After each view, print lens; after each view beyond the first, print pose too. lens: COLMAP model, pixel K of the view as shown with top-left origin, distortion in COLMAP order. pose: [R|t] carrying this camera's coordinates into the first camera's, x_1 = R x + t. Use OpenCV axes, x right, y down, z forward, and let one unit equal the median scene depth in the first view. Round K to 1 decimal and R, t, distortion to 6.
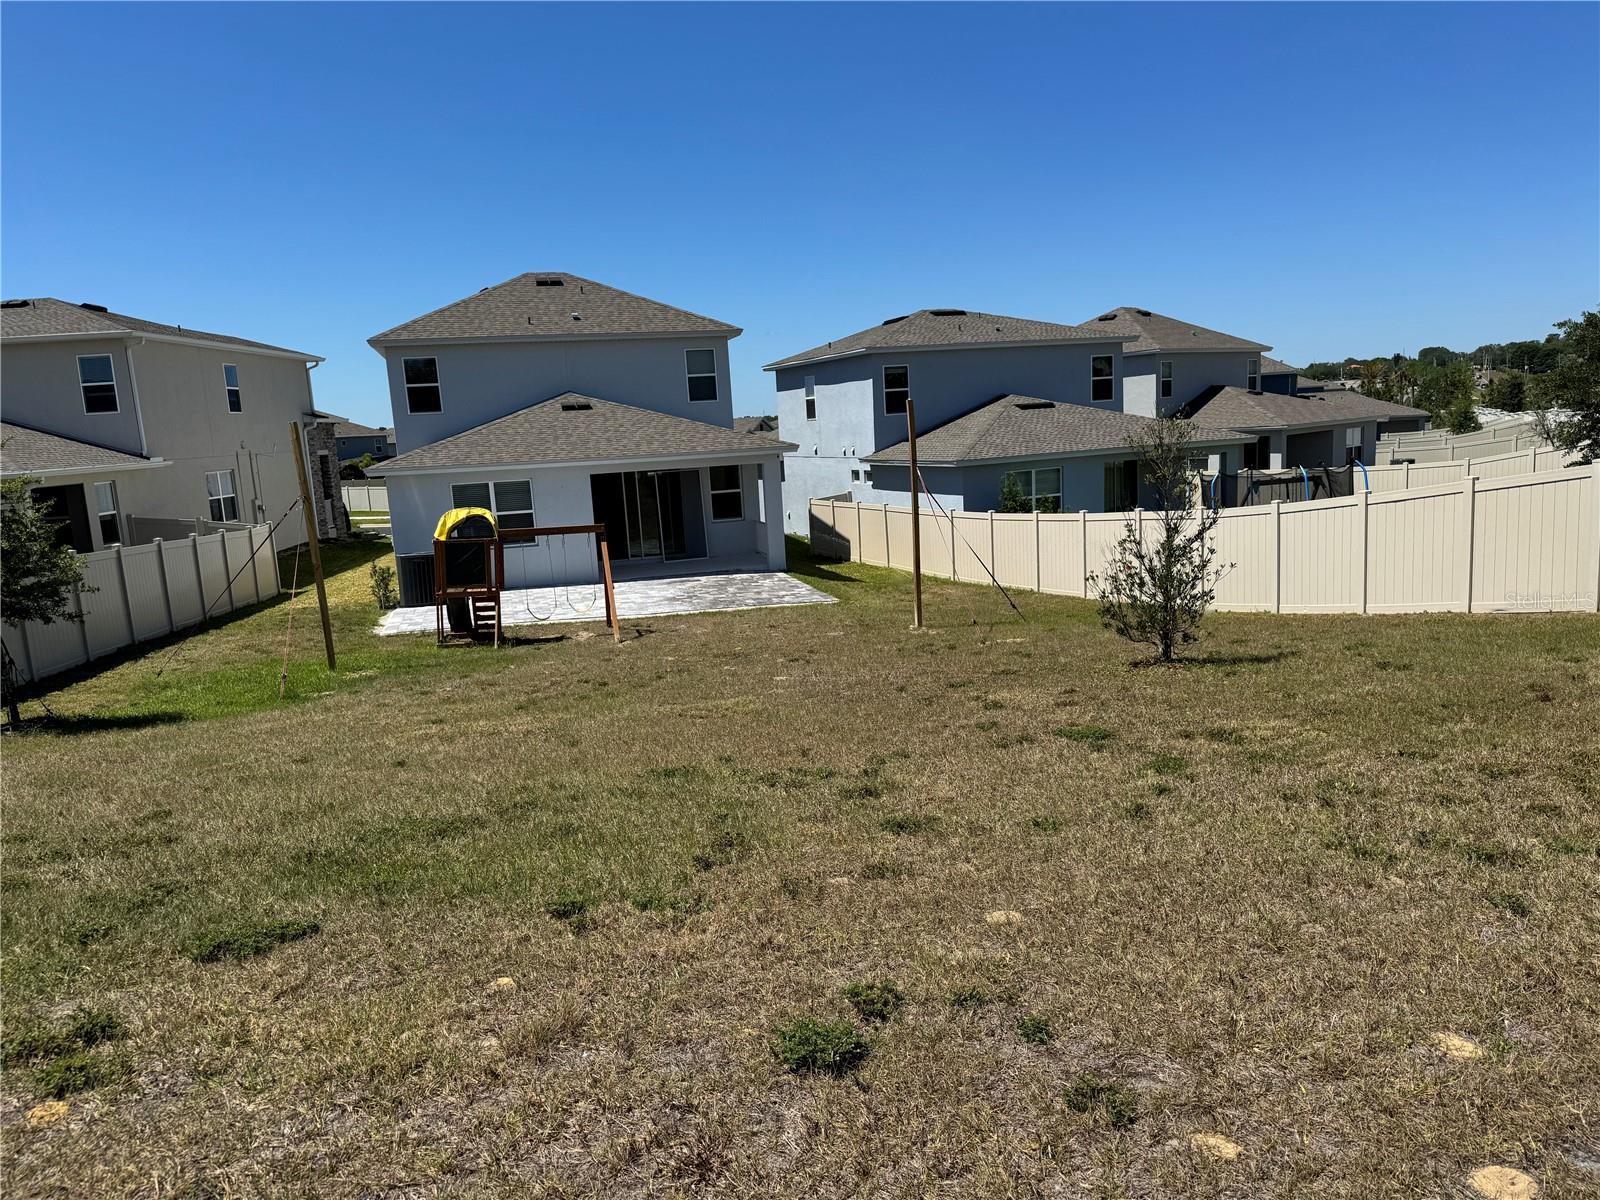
lens RADIAL K [[1147.2, 0, 797.5], [0, 1147.2, 607.0], [0, 0, 1]] dist [0.067495, -0.081585]
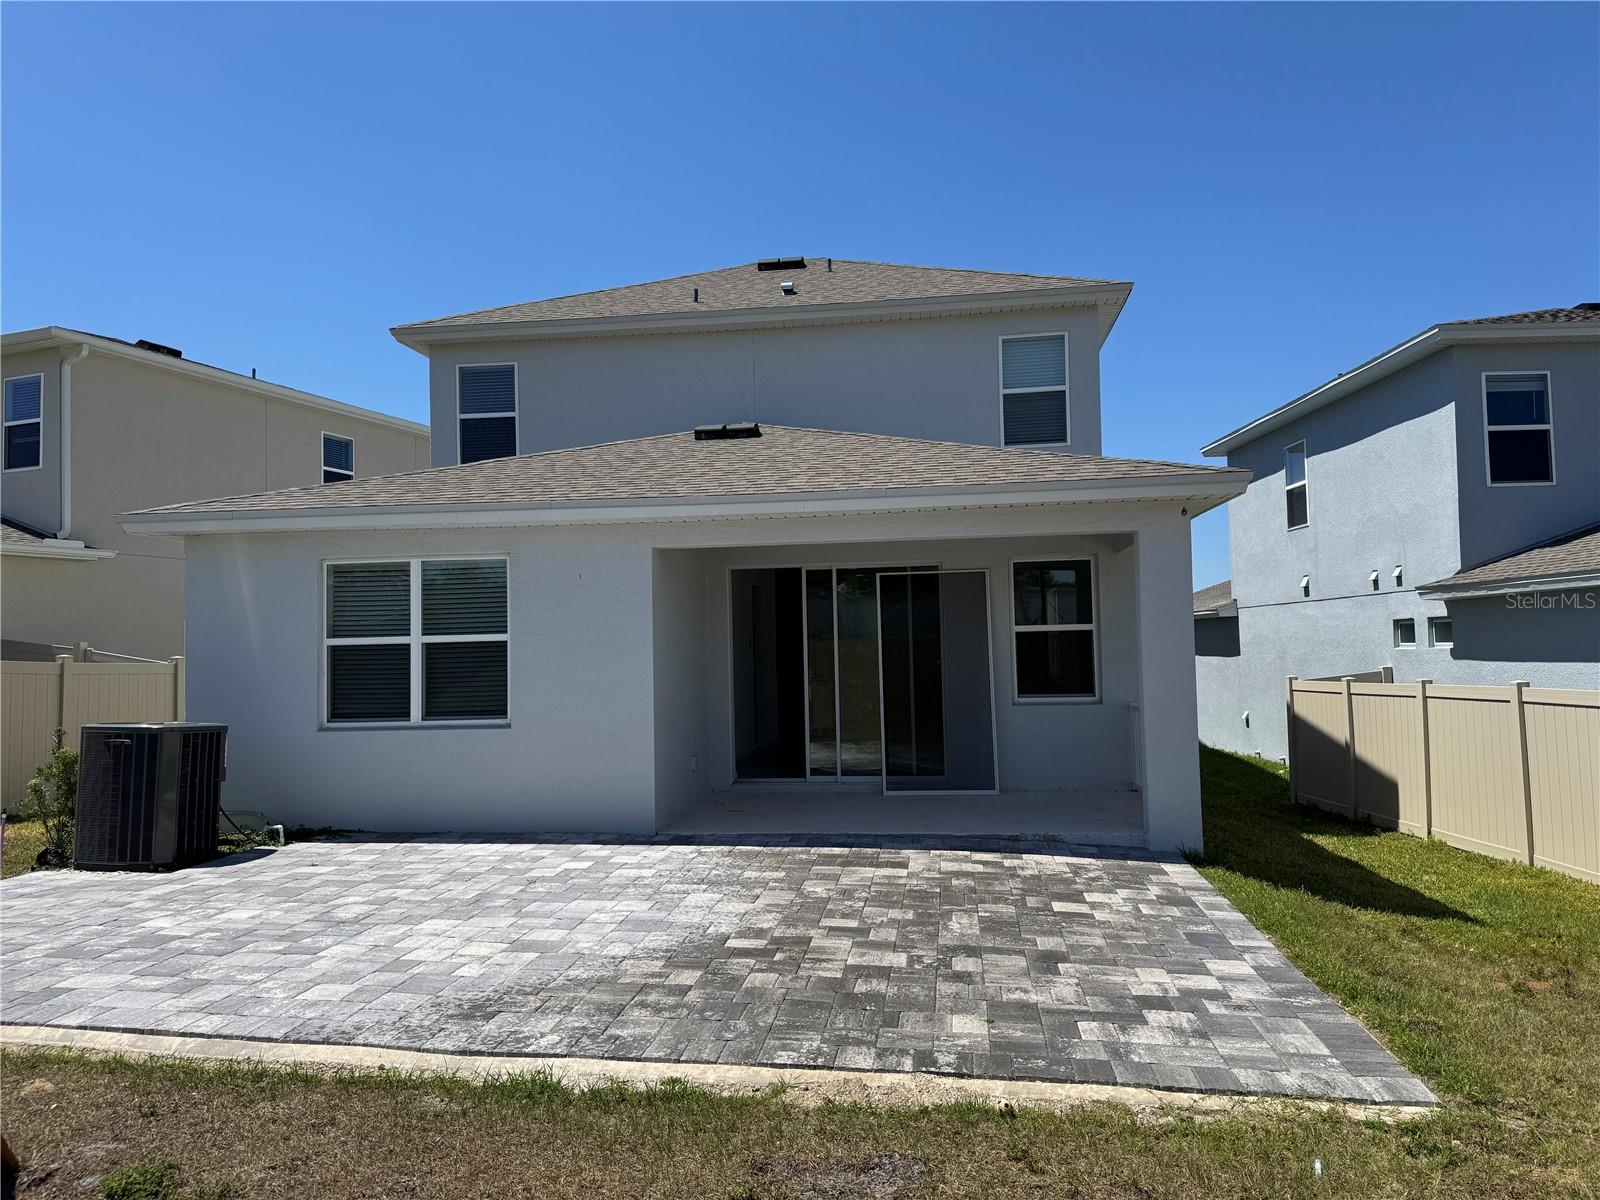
lens RADIAL K [[1143.3, 0, 808.9], [0, 1143.3, 595.4], [0, 0, 1]] dist [0.125893, -0.237559]
pose [[0.925543, 0.019223, -0.378155, 0.031899], [-0.092660, 0.979843, -0.176978, -0.119622], [0.367131, 0.198841, 0.908668, 2.174679]]
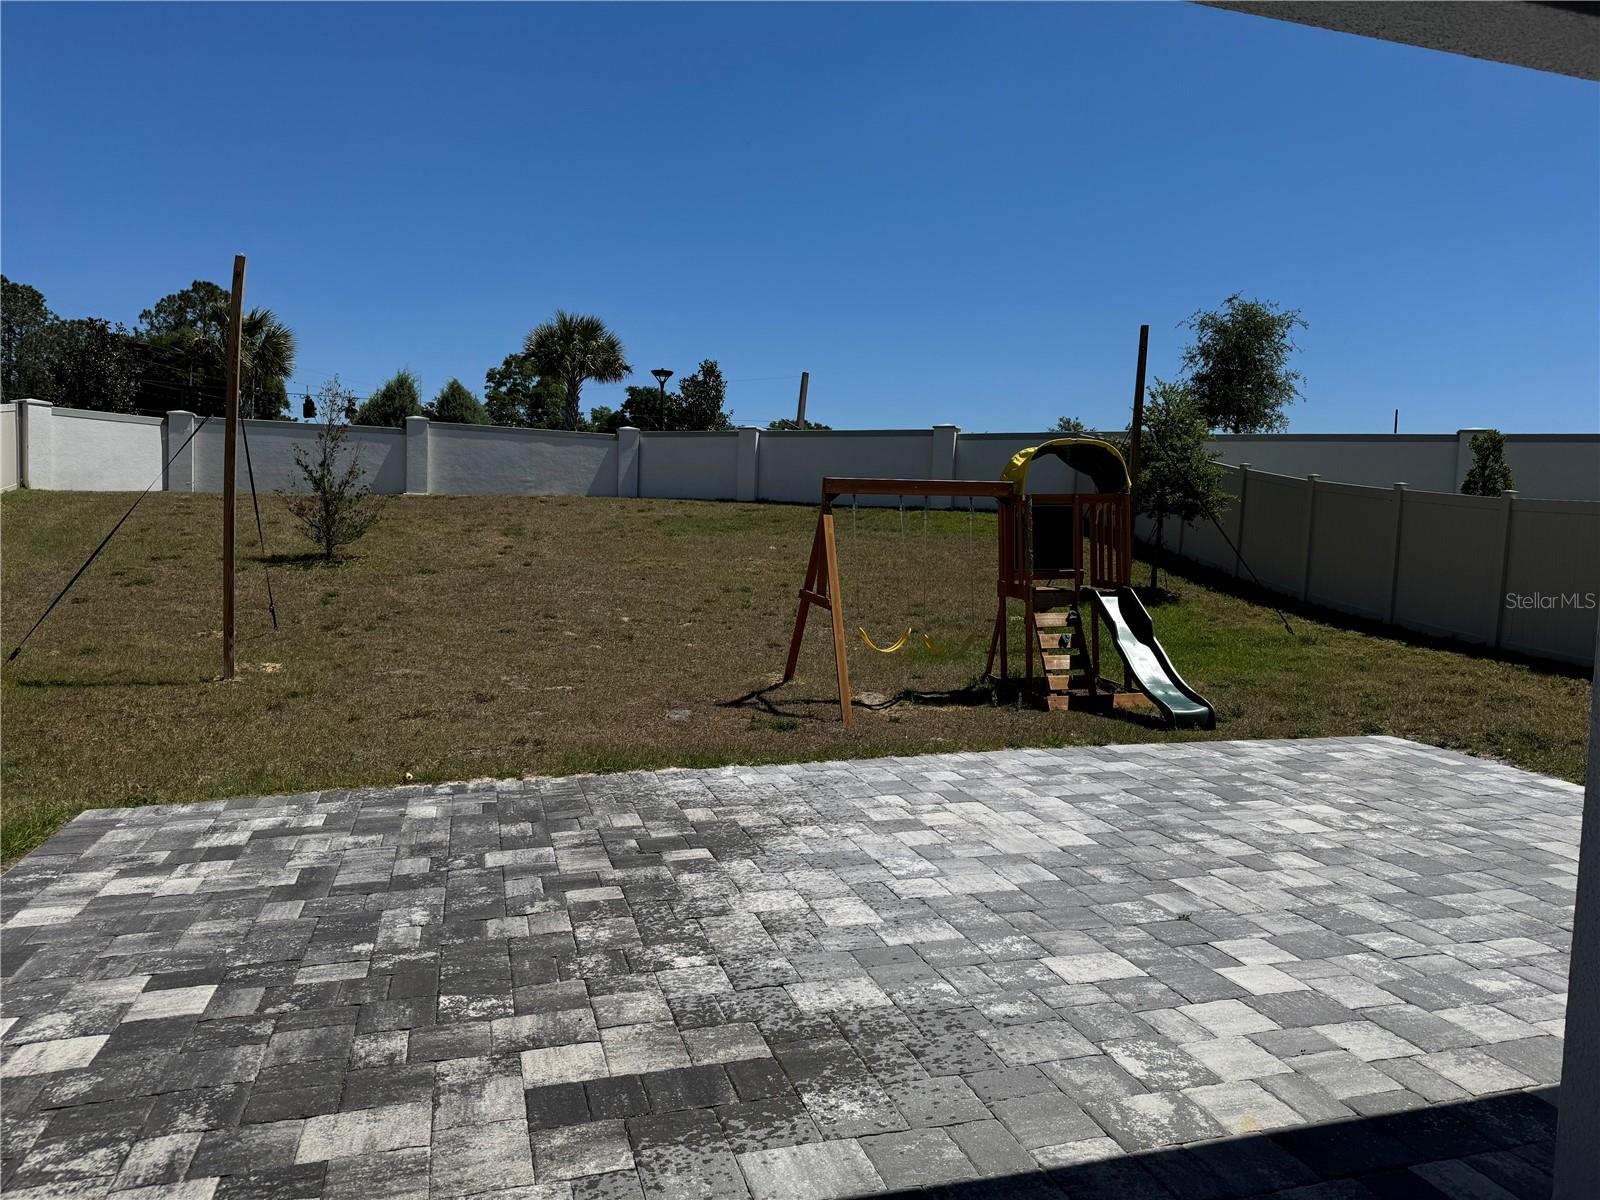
lens RADIAL K [[1147.2, 0, 797.5], [0, 1147.2, 607.0], [0, 0, 1]] dist [0.067495, -0.081585]
pose [[-0.999485, 0.030501, -0.009981, -0.365645], [0.027223, 0.970491, 0.239596, -0.316718], [0.016994, 0.239201, -0.970821, 3.539321]]
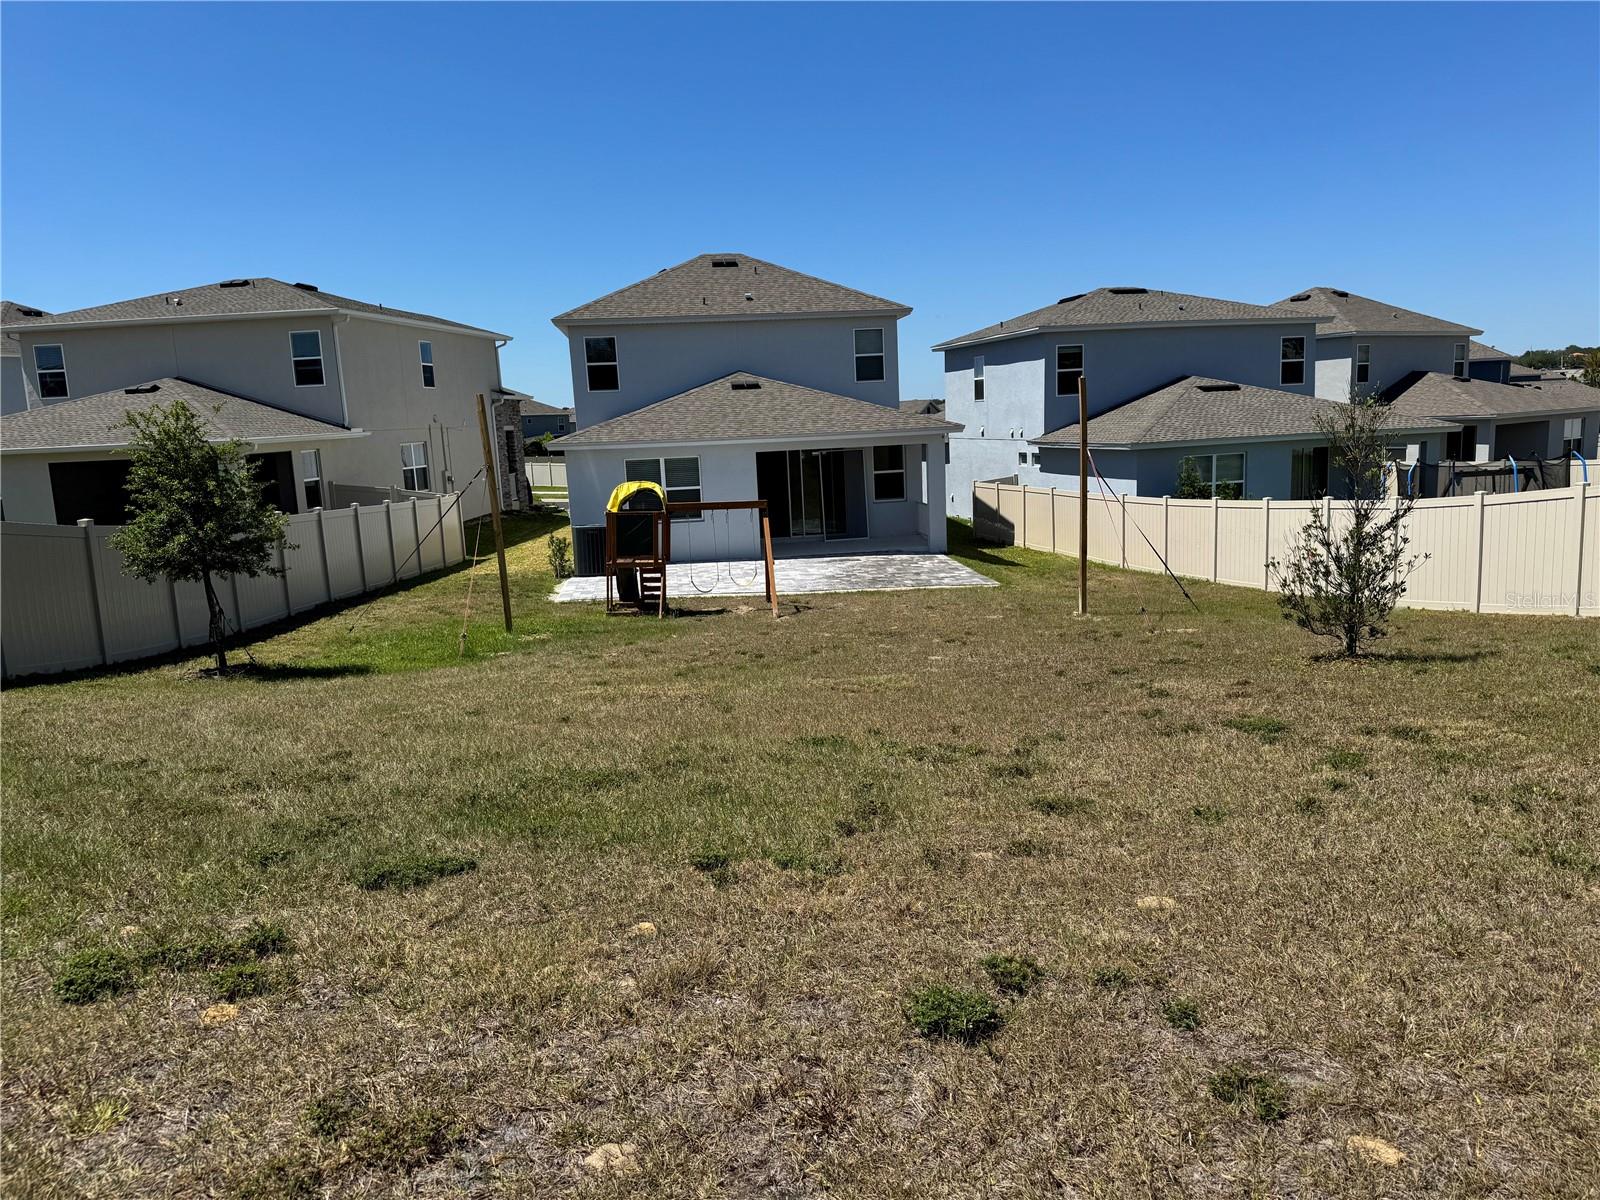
lens RADIAL K [[1143.3, 0, 808.9], [0, 1143.3, 595.4], [0, 0, 1]] dist [0.125893, -0.237559]
pose [[0.990973, 0.035409, -0.129304, 0.003056], [-0.034687, 0.999368, 0.007836, 0.005684], [0.129499, -0.003280, 0.991574, 0.003750]]
